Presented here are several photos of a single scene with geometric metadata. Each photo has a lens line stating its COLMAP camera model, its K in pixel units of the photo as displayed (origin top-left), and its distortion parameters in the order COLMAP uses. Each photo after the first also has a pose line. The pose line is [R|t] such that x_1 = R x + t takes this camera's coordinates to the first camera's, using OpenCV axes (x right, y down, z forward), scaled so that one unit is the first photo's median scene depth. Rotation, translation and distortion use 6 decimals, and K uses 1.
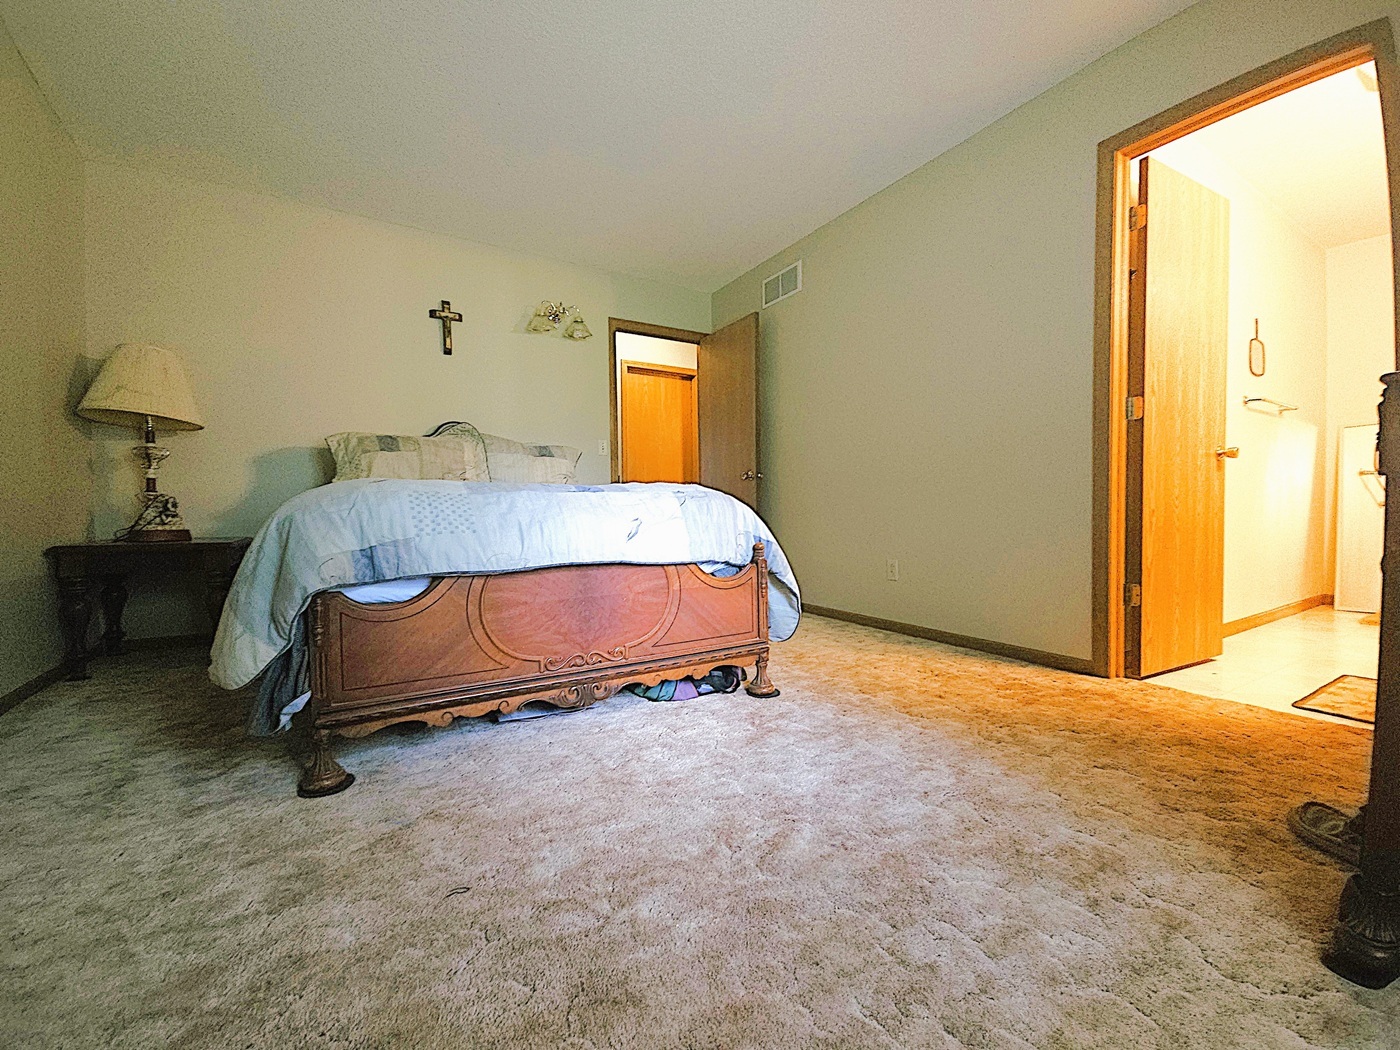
lens RADIAL K [[565.5, 0, 696.6], [0, 565.5, 527.5], [0, 0, 1]] dist [0.008216, -0.007923]
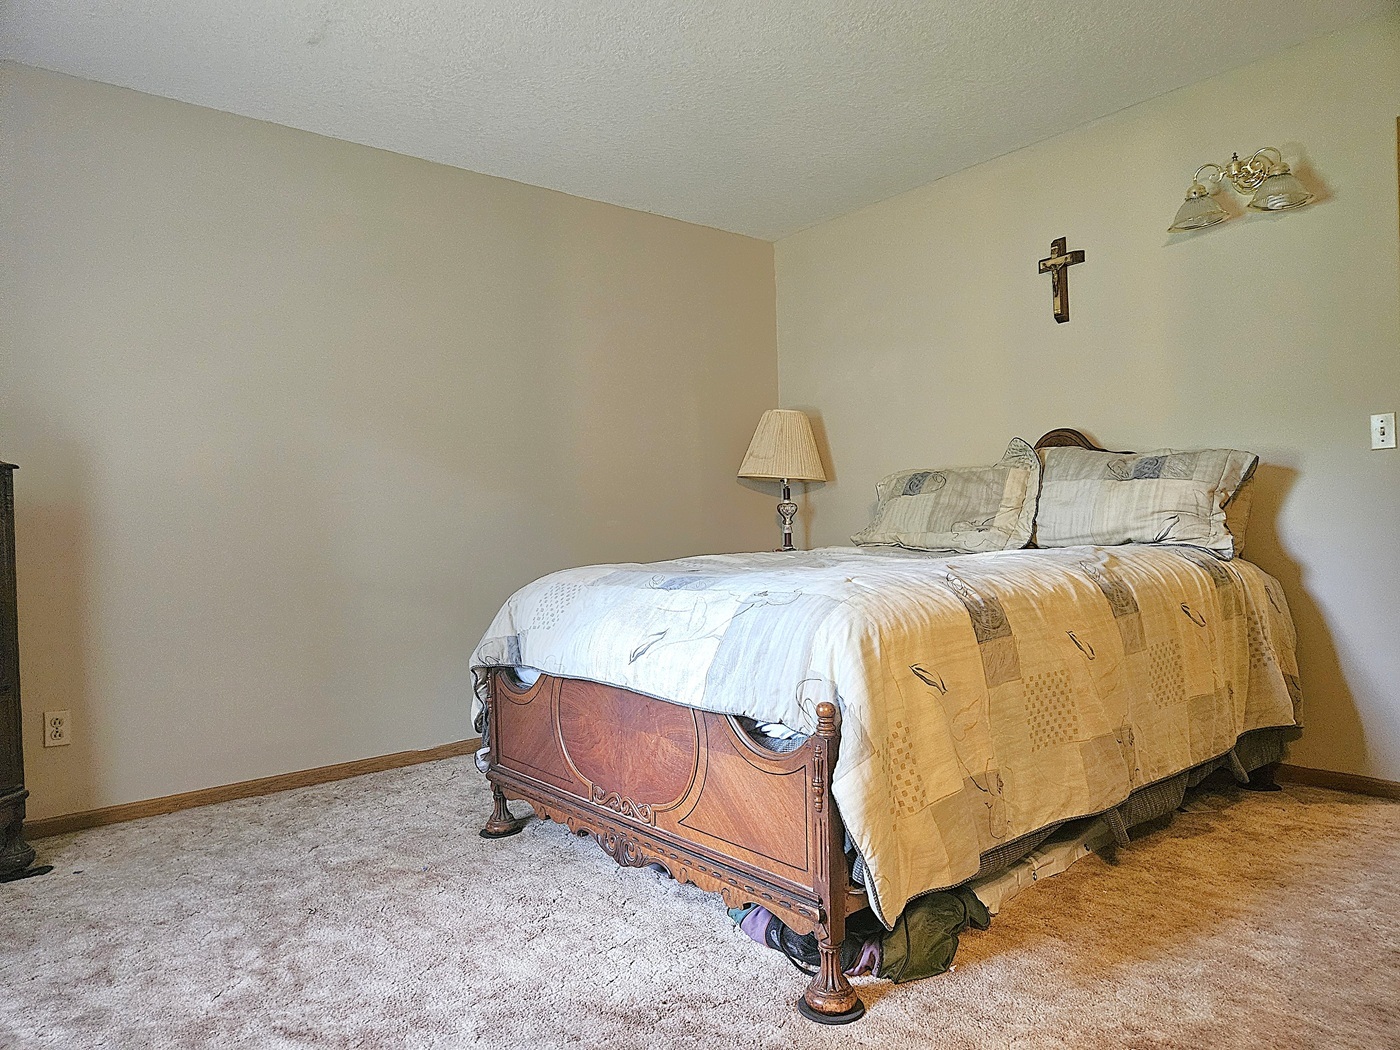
lens RADIAL K [[963.0, 0, 700.0], [0, 963.0, 525.0], [0, 0, 1]] dist [0.001780, -0.002838]
pose [[0.138770, 0.001779, -0.990323, 0.733194], [-0.008476, 0.999964, 0.000609, -0.101345], [0.990288, 0.008310, 0.138780, 0.591911]]
